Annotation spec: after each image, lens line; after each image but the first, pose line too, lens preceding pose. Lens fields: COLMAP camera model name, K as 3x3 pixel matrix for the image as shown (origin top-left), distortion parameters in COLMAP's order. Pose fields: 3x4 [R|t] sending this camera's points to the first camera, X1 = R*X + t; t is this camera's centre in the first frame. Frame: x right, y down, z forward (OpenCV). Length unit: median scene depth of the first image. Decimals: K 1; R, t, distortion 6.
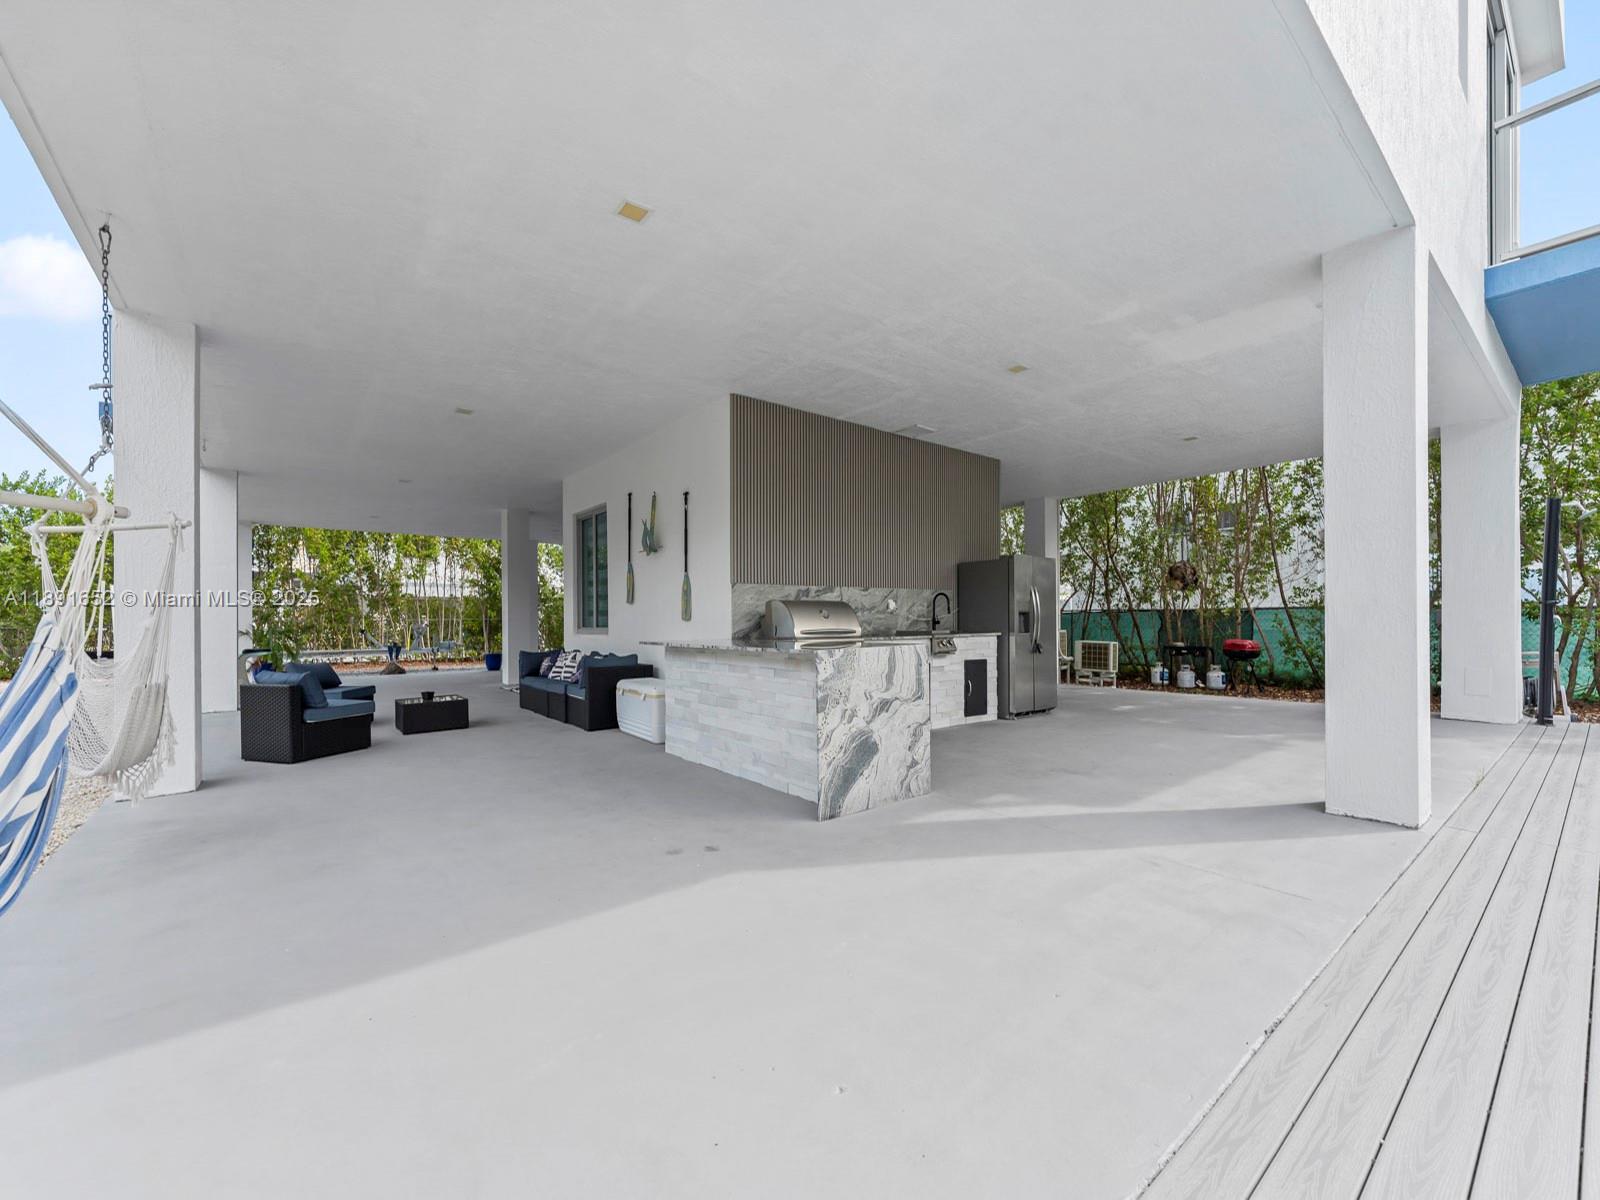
lens RADIAL K [[648.1, 0, 793.3], [0, 648.1, 613.0], [0, 0, 1]] dist [-0.002256, 0.000230]
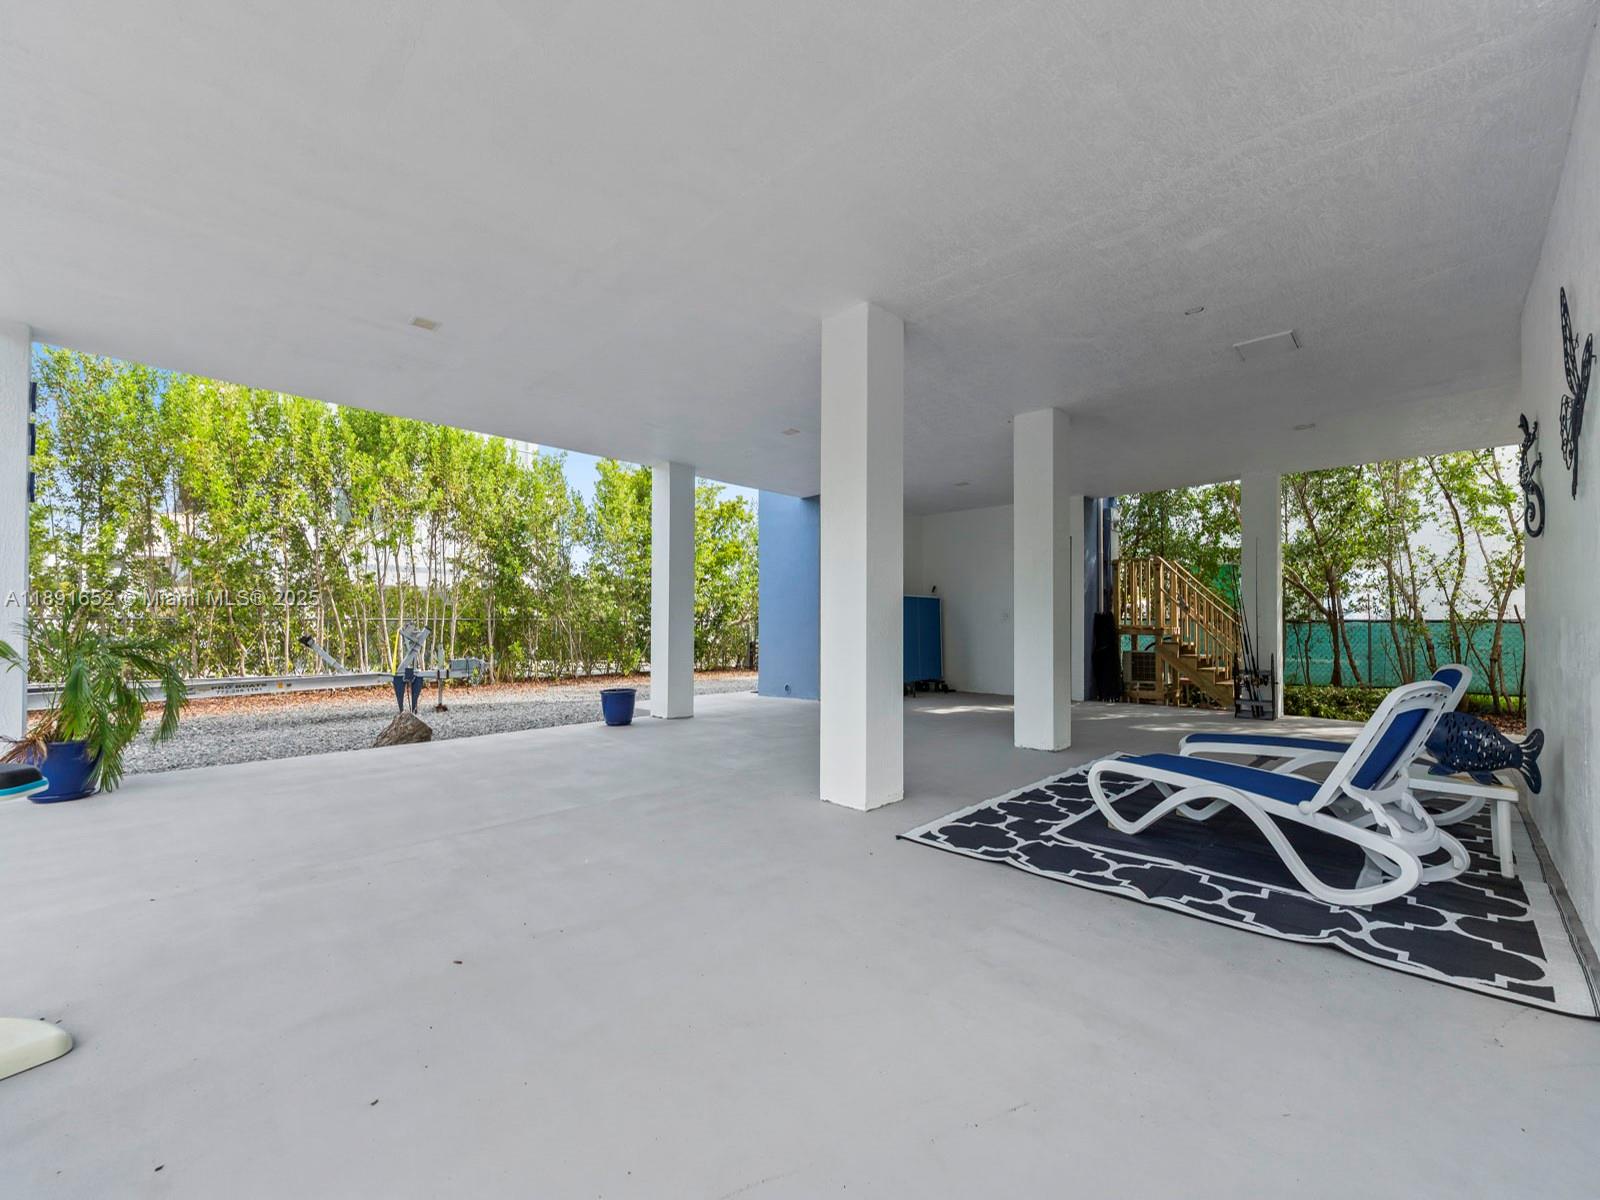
lens RADIAL K [[648.1, 0, 793.3], [0, 648.1, 613.0], [0, 0, 1]] dist [-0.002256, 0.000230]
pose [[0.991161, 0.012537, 0.132072, -0.328771], [-0.011585, 0.999901, -0.007973, 0.005159], [-0.132159, 0.006372, 0.991208, 0.413771]]
